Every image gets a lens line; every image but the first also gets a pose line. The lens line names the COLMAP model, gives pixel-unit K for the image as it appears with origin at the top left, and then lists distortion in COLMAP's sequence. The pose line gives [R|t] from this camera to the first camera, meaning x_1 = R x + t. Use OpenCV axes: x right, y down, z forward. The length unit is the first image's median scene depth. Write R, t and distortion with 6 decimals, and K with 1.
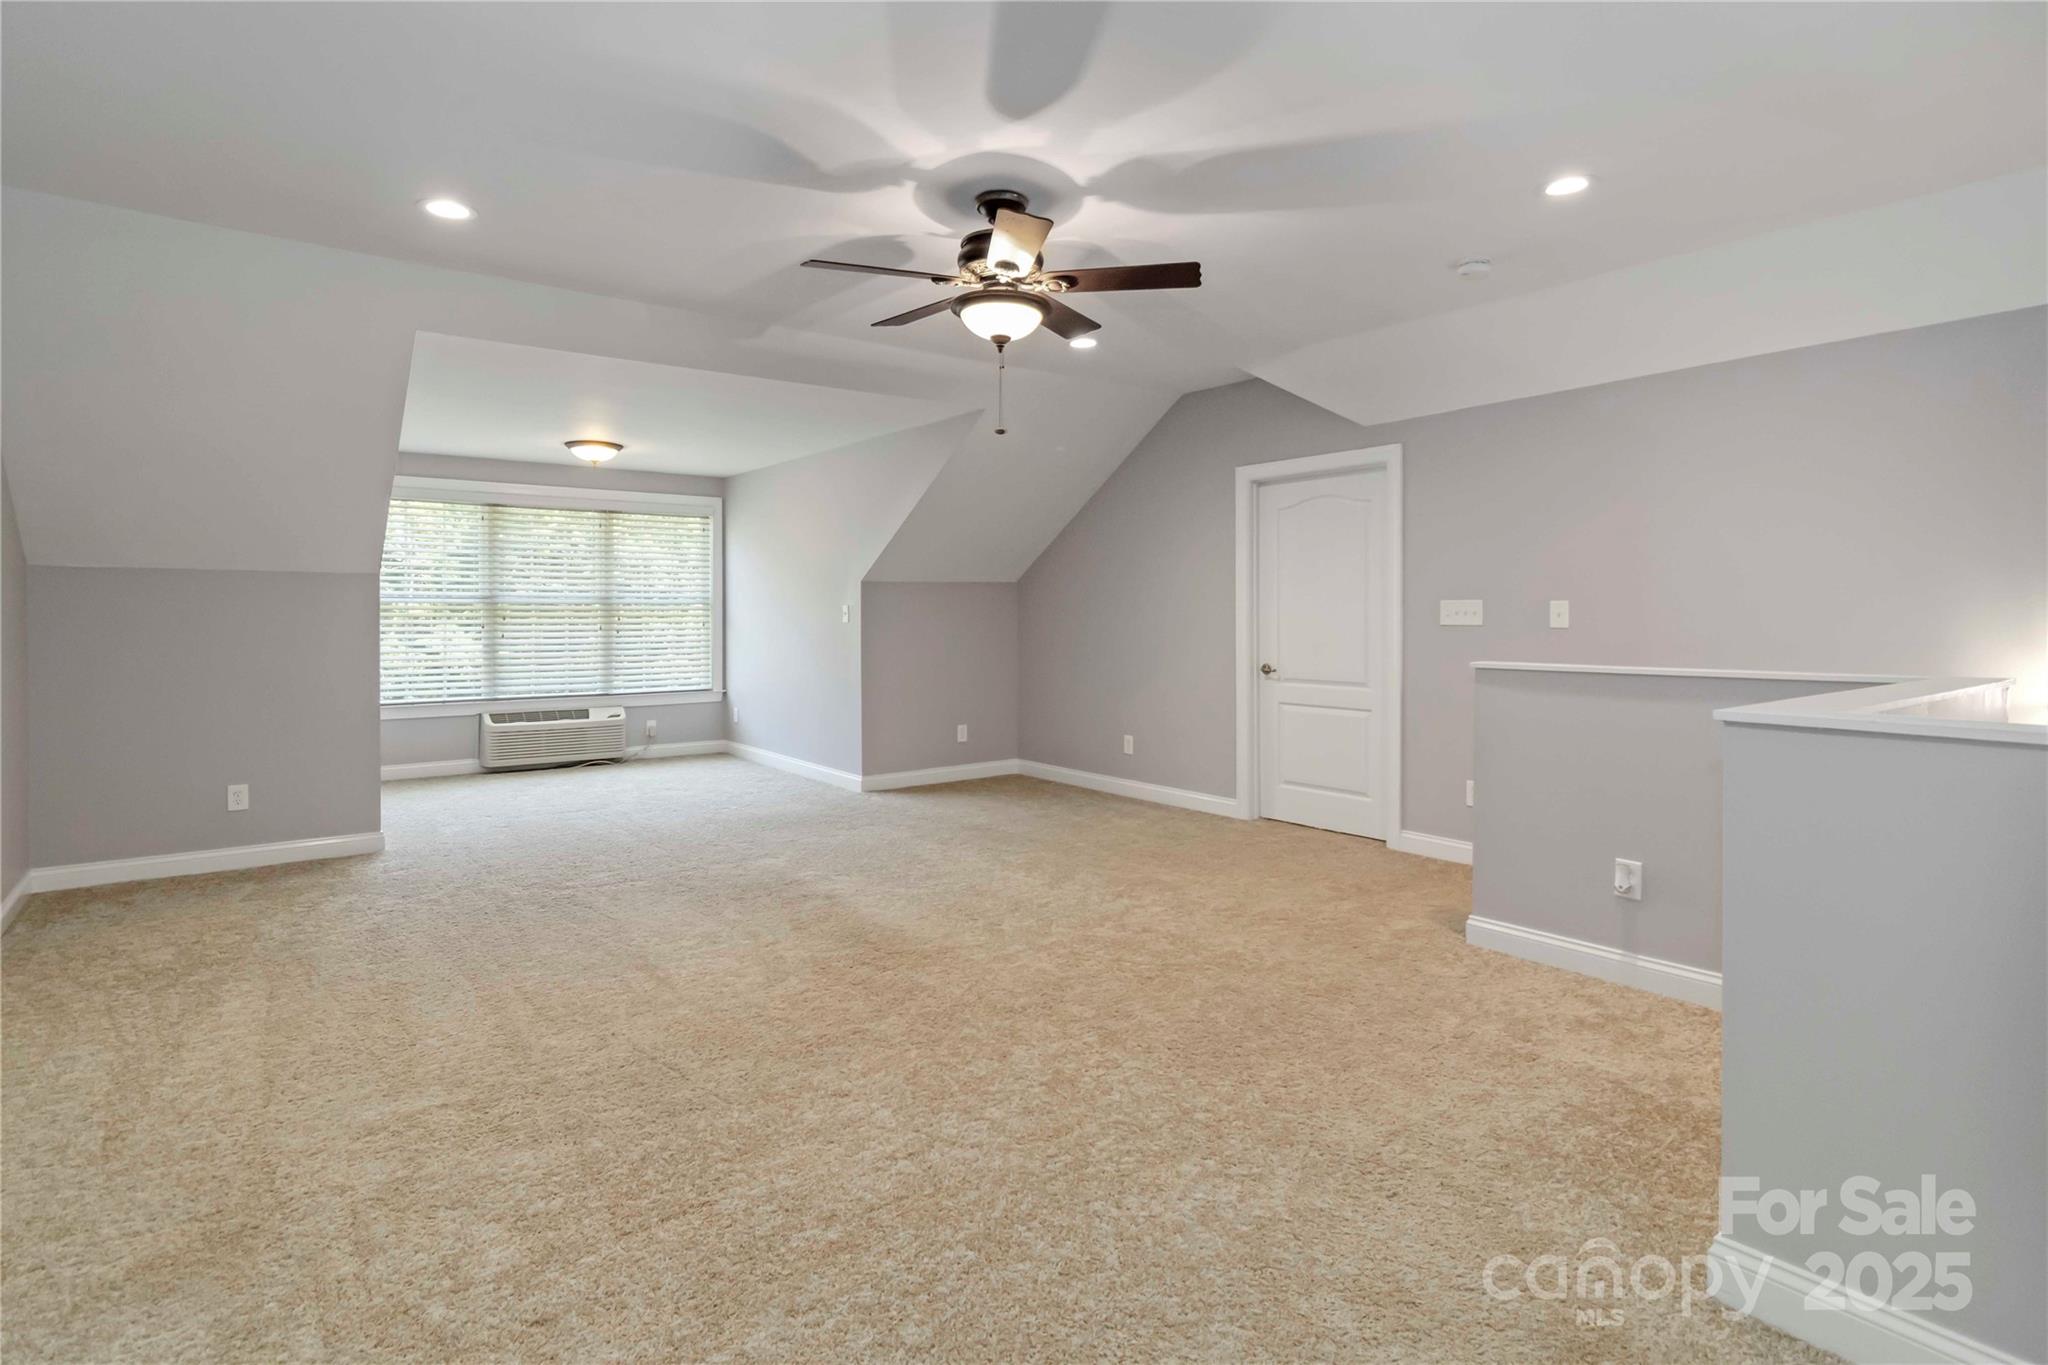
lens RADIAL K [[967.3, 0, 1021.6], [0, 967.3, 627.7], [0, 0, 1]] dist [-0.000938, -0.000156]
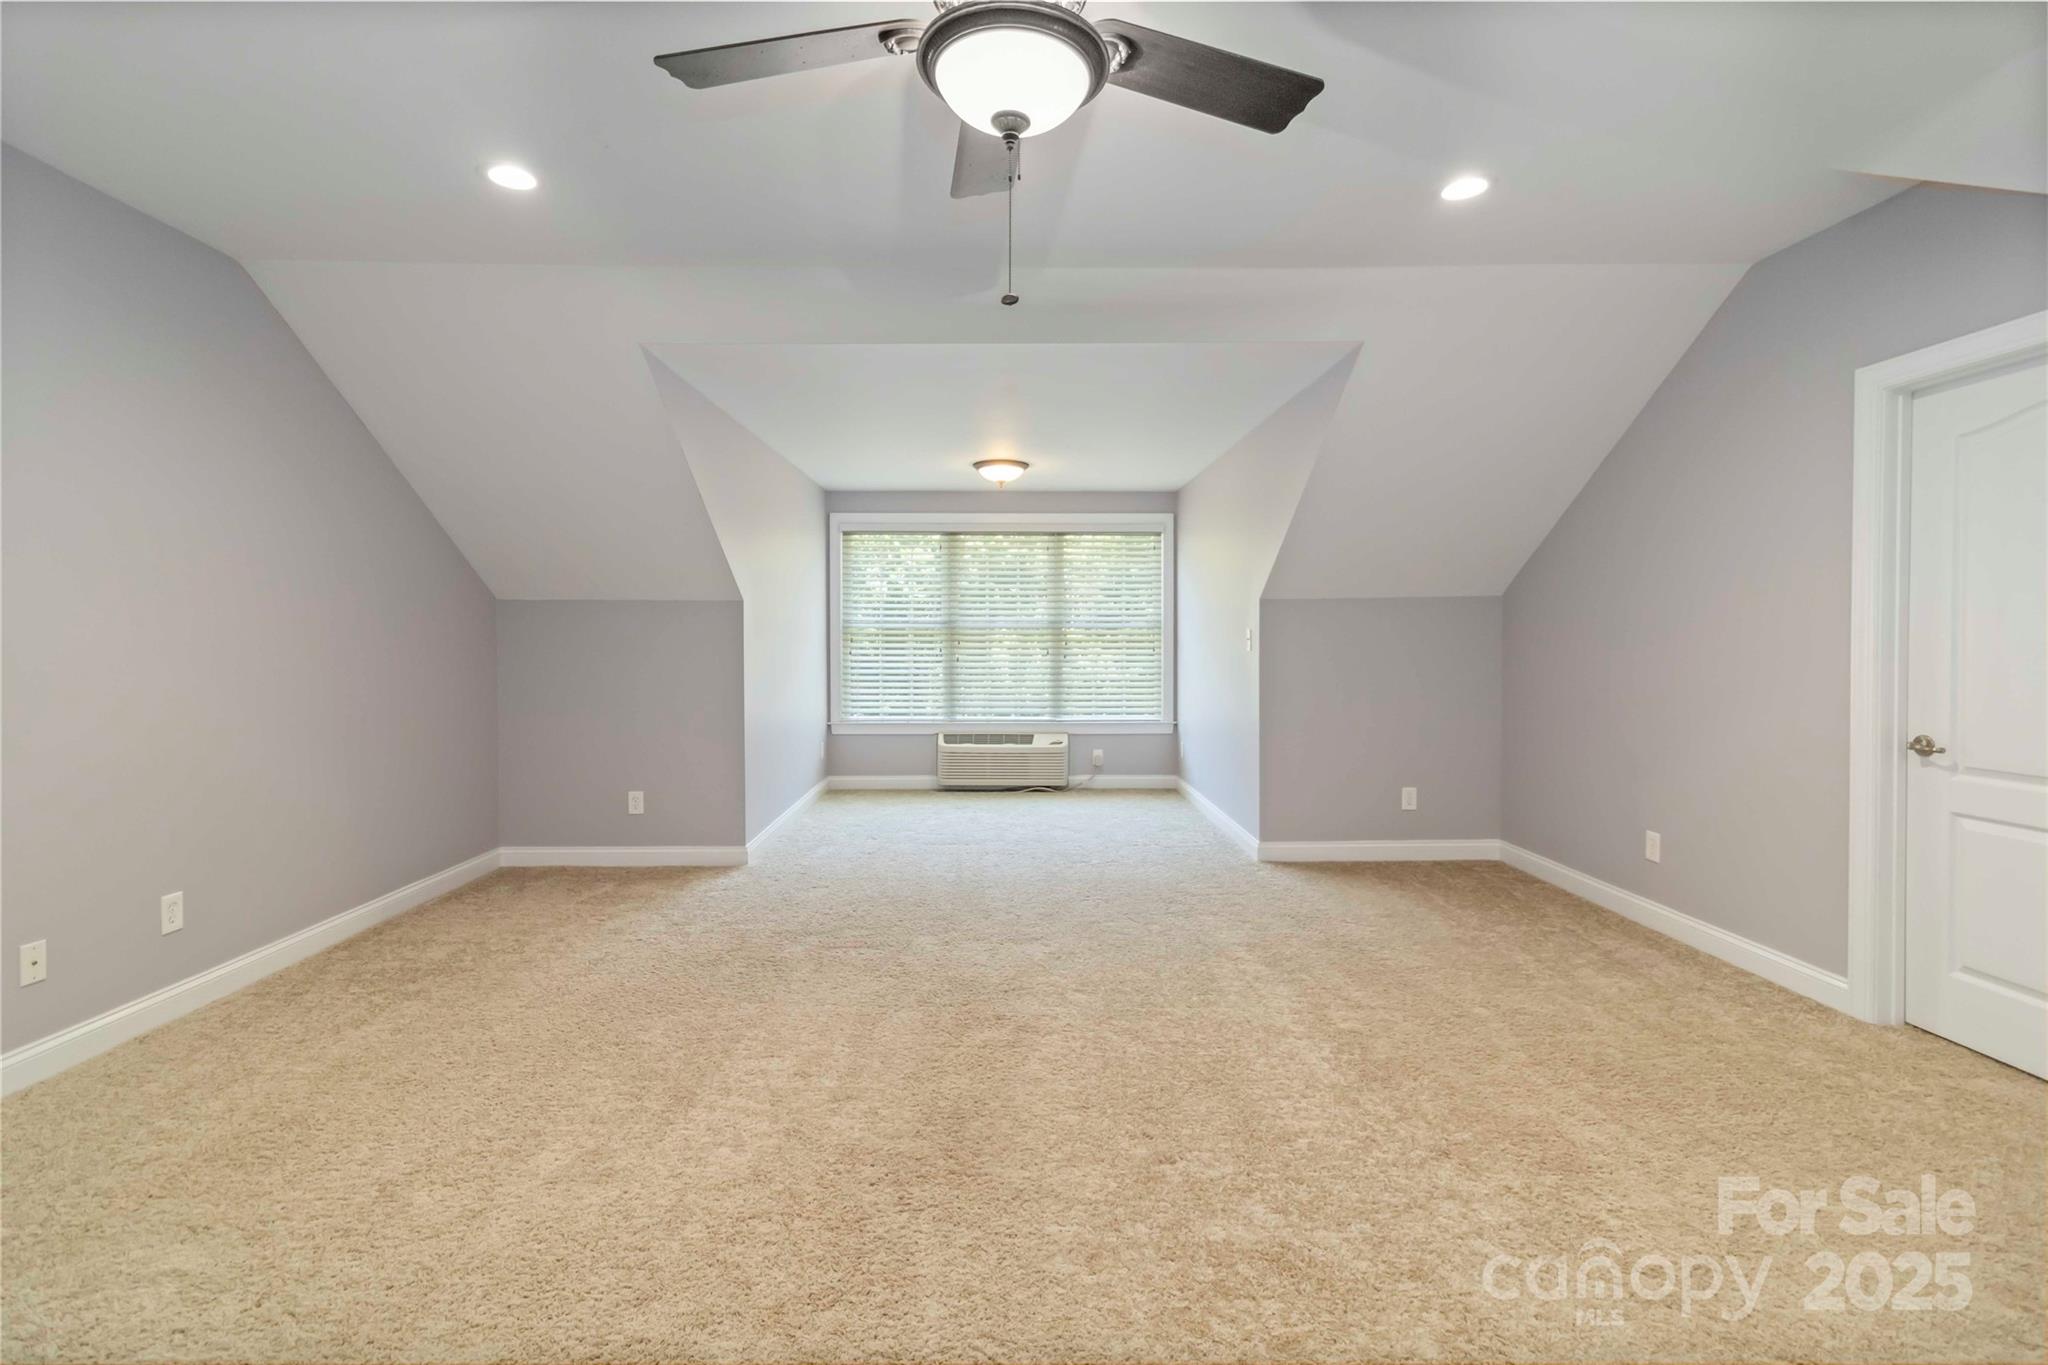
lens RADIAL K [[941.4, 0, 1022.1], [0, 941.4, 660.2], [0, 0, 1]] dist [-0.000055, 0.000922]
pose [[0.817316, 0.014119, -0.576016, 0.111266], [-0.009250, 0.999892, 0.011384, -0.003580], [0.576115, -0.003976, 0.817359, 0.227758]]
